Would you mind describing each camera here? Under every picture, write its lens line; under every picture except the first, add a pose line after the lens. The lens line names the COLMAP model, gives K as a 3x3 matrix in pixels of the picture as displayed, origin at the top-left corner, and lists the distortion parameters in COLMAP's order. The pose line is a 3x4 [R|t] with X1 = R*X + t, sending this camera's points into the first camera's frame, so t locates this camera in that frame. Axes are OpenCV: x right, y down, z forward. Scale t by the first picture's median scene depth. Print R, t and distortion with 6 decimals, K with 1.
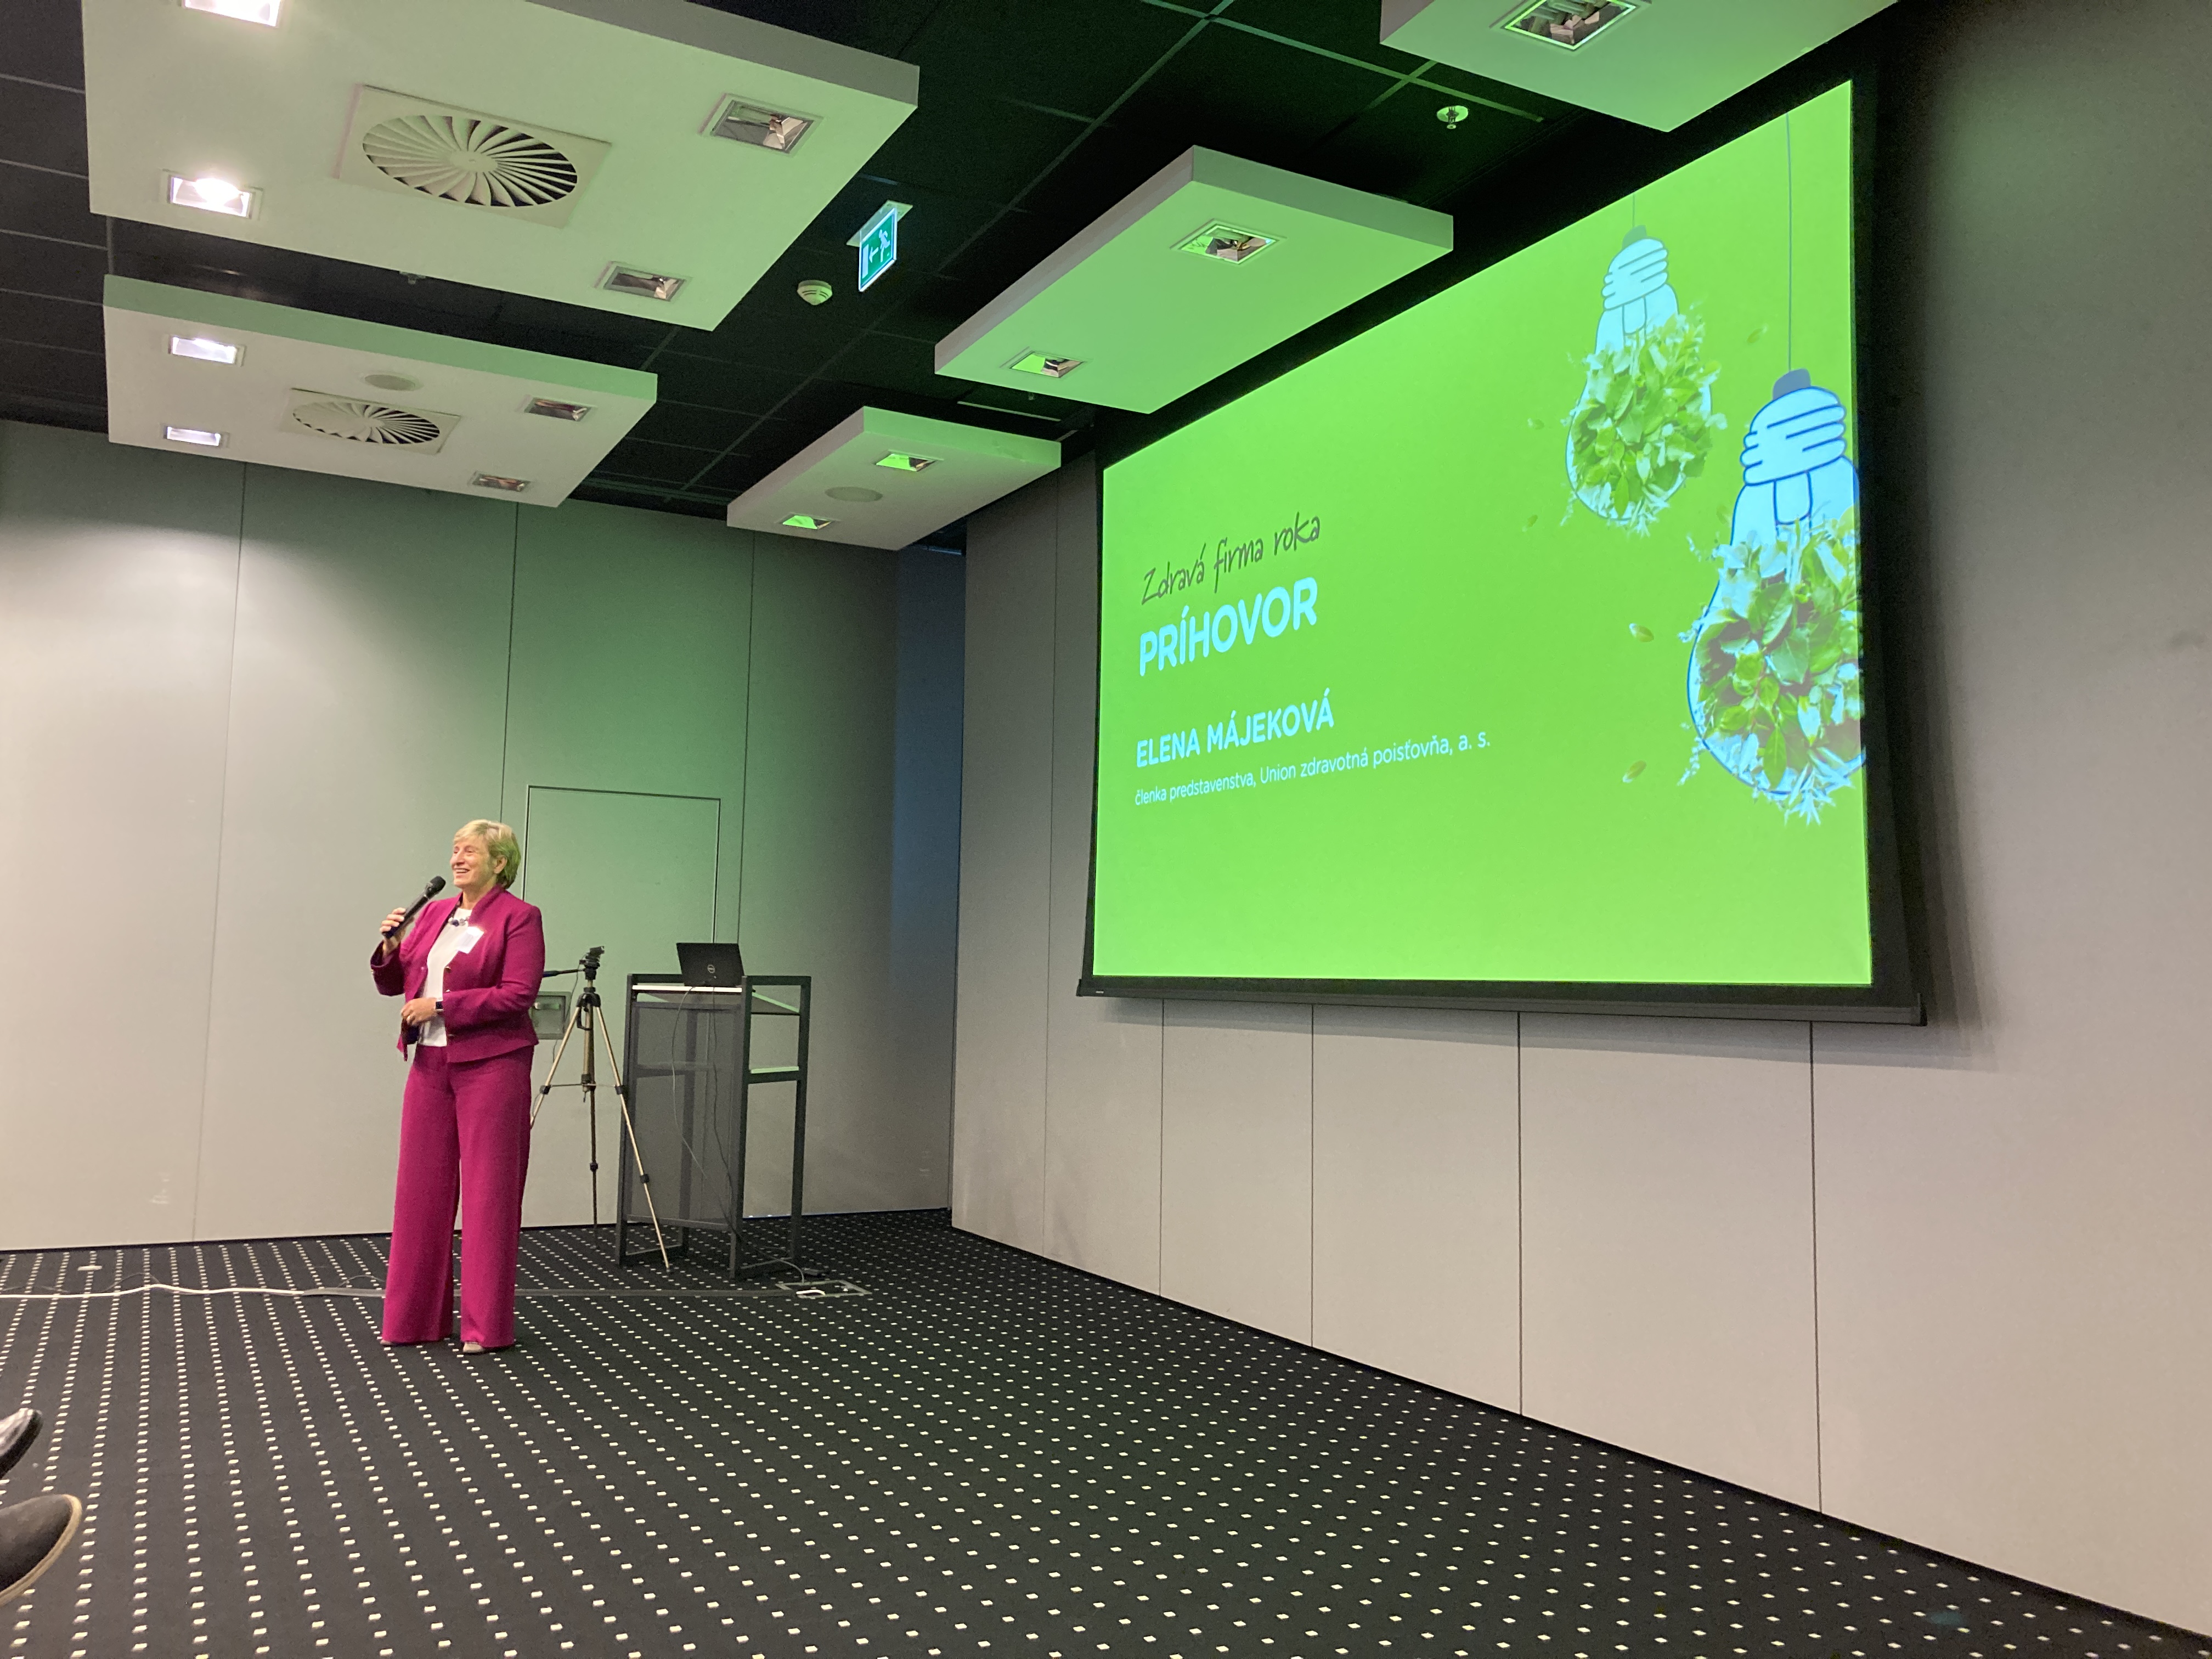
lens RADIAL K [[1770.9, 0, 1098.3], [0, 1770.9, 808.6], [0, 0, 1]] dist [0.002012, 0.007378]
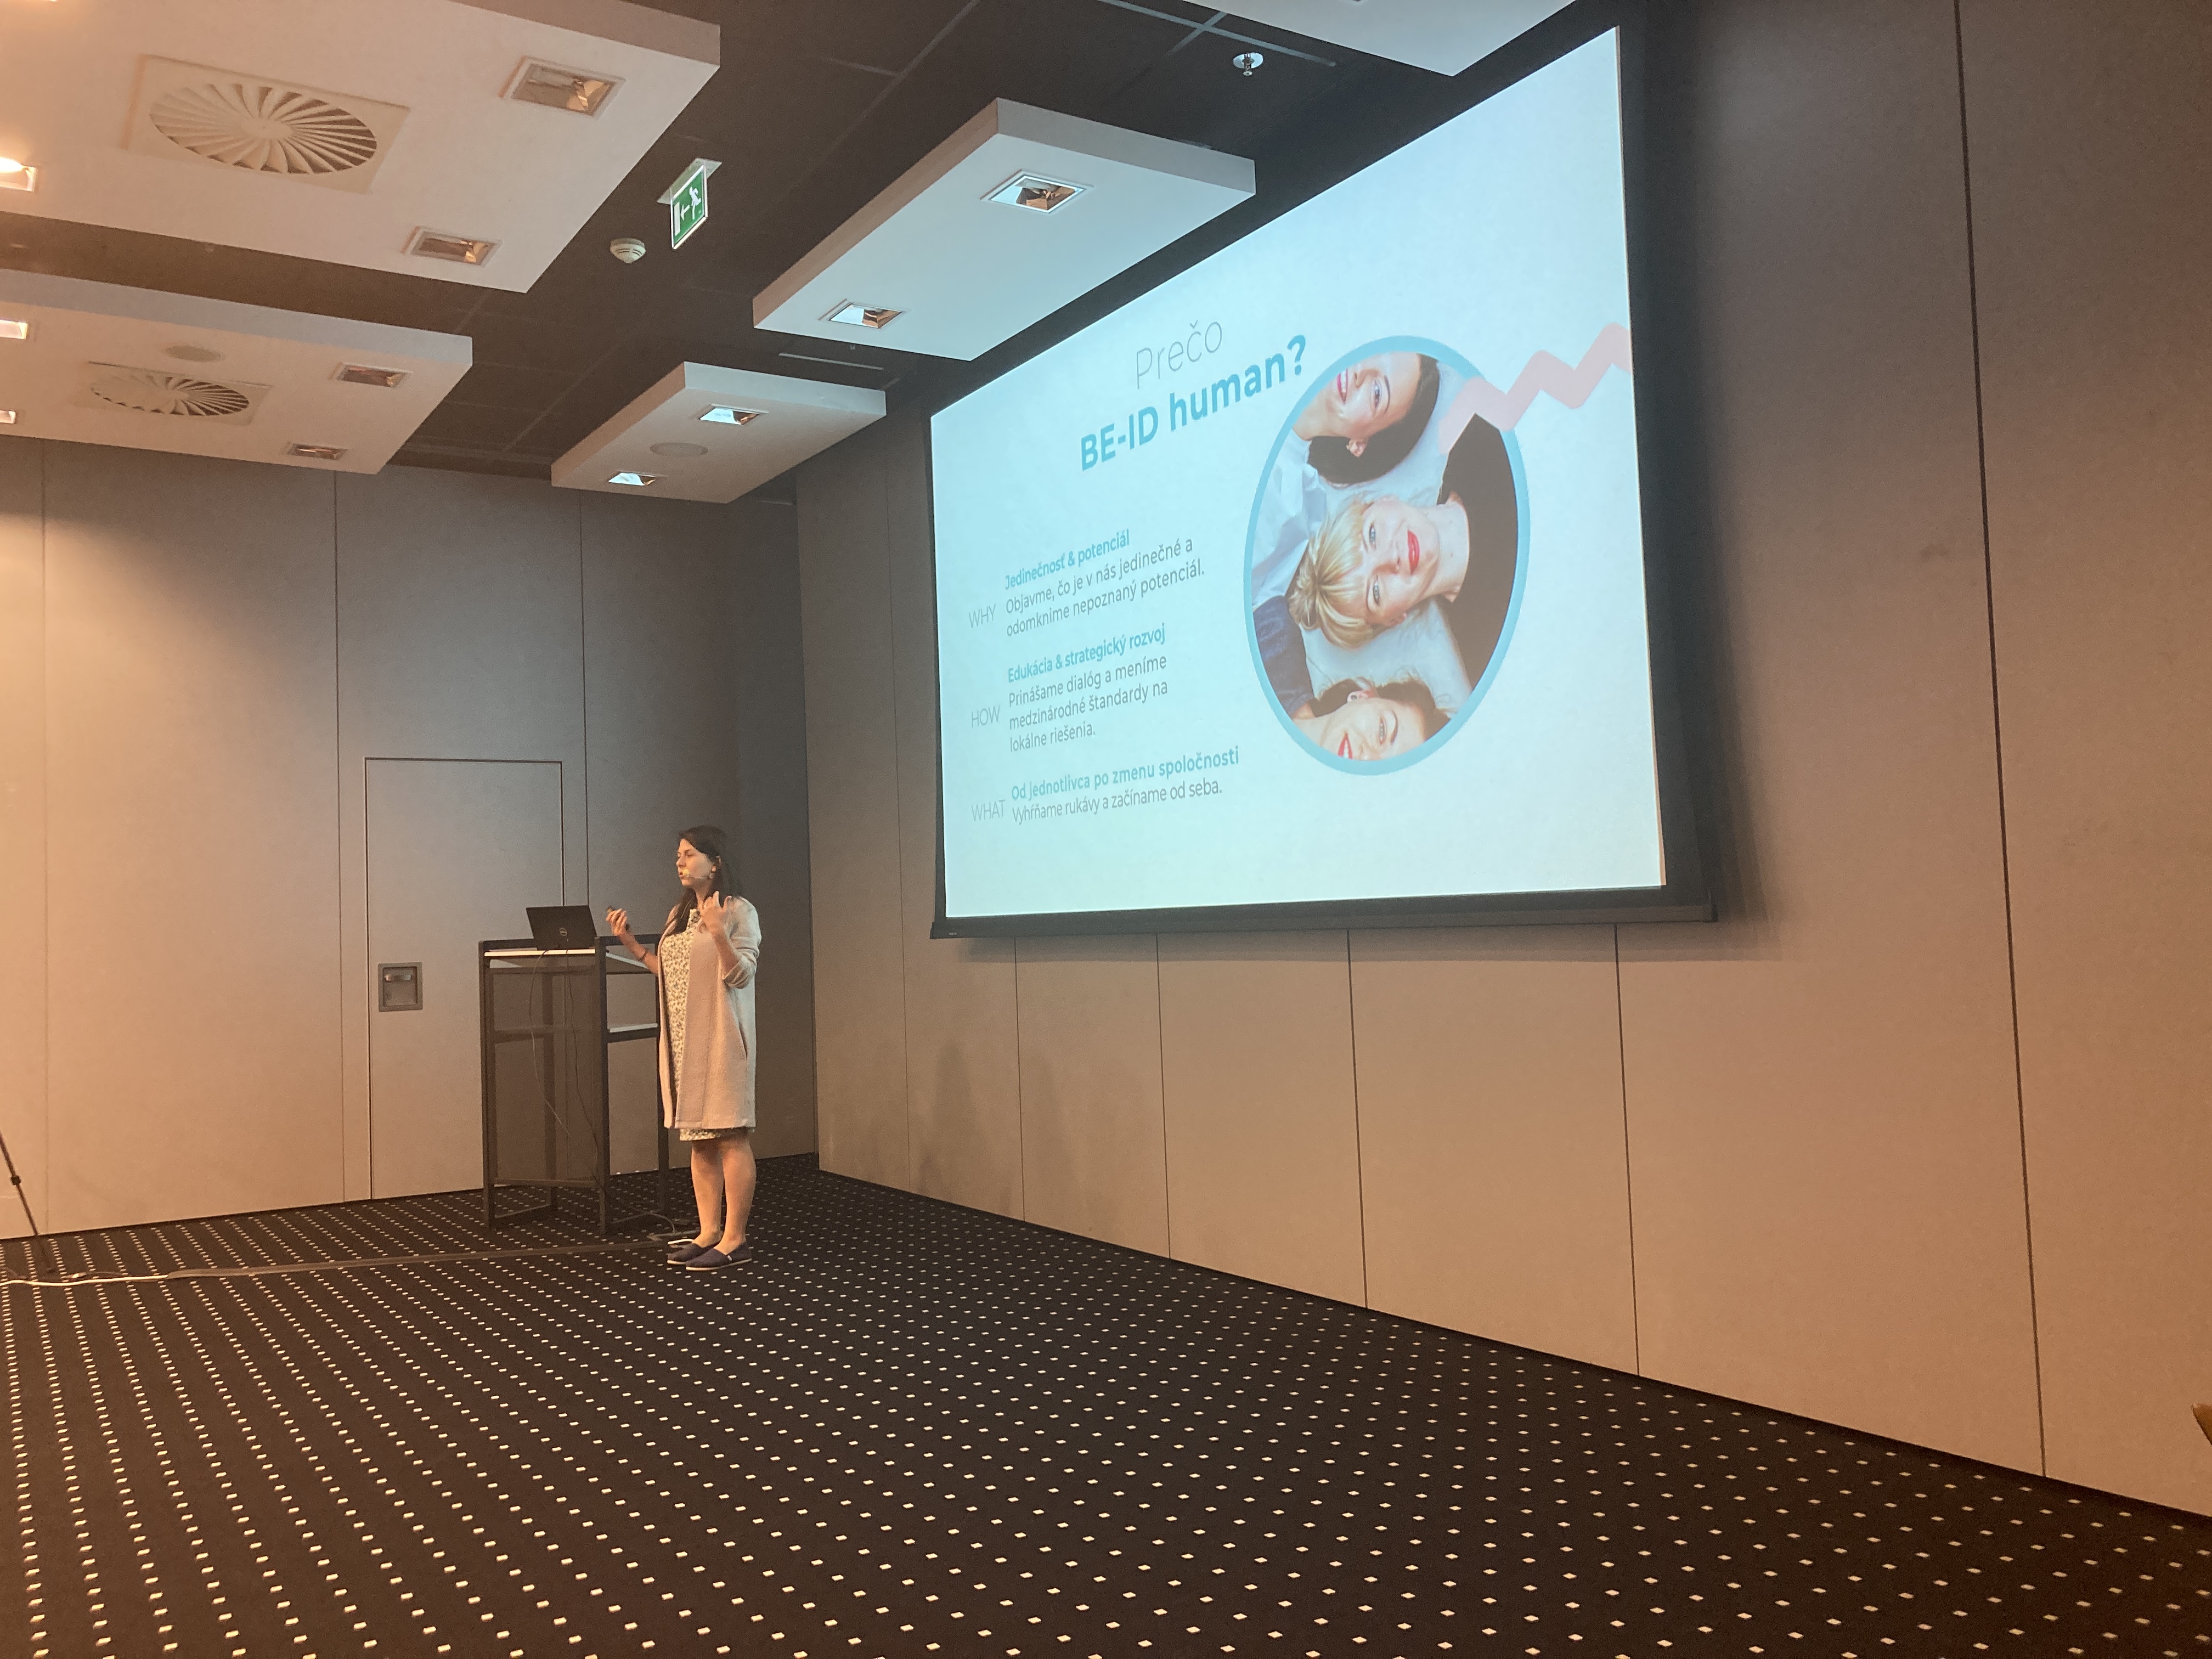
lens RADIAL K [[1768.3, 0, 1075.6], [0, 1768.3, 822.4], [0, 0, 1]] dist [0.007512, 0.009564]
pose [[0.996284, -0.050766, 0.069576, 0.006633], [0.047755, 0.997878, 0.044269, -0.002771], [-0.071675, -0.040782, 0.996594, -0.030382]]
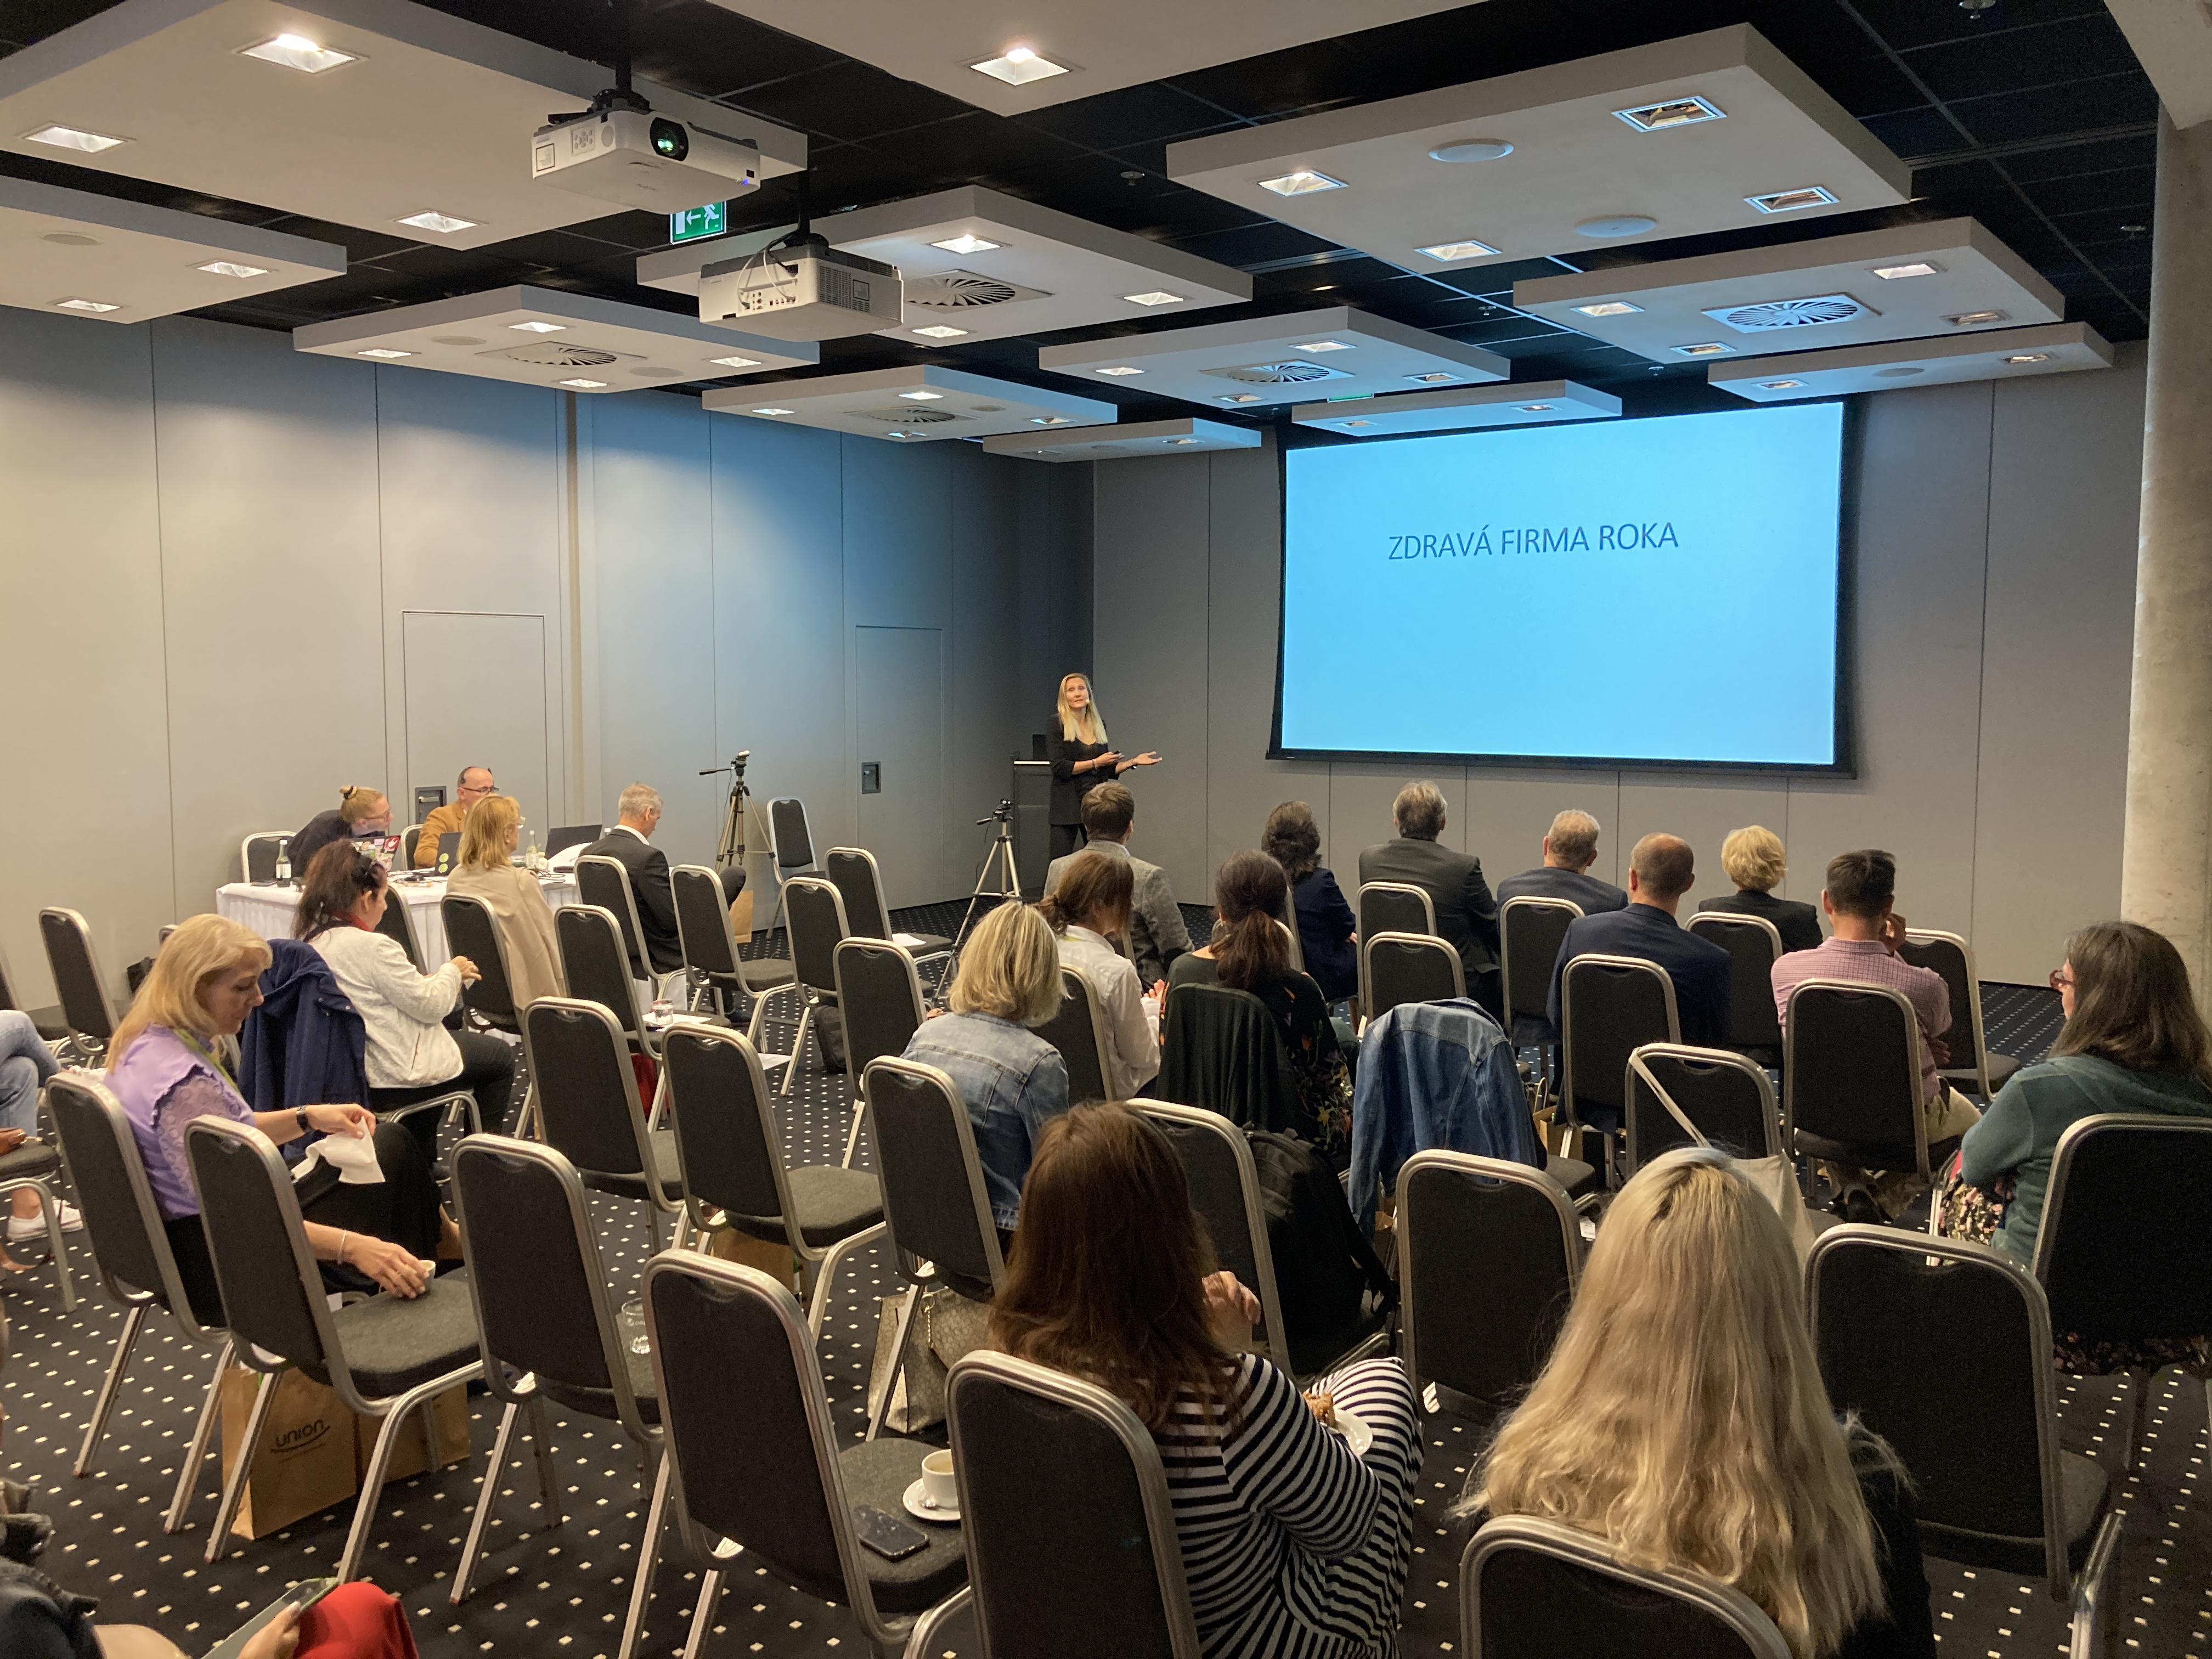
lens RADIAL K [[1773.6, 0, 1093.5], [0, 1773.6, 825.2], [0, 0, 1]] dist [0.019765, 0.013262]
pose [[0.908737, -0.053479, 0.413928, -1.334063], [-0.023971, 0.983432, 0.179685, -0.209859], [-0.416680, -0.173208, 0.892400, -0.752071]]
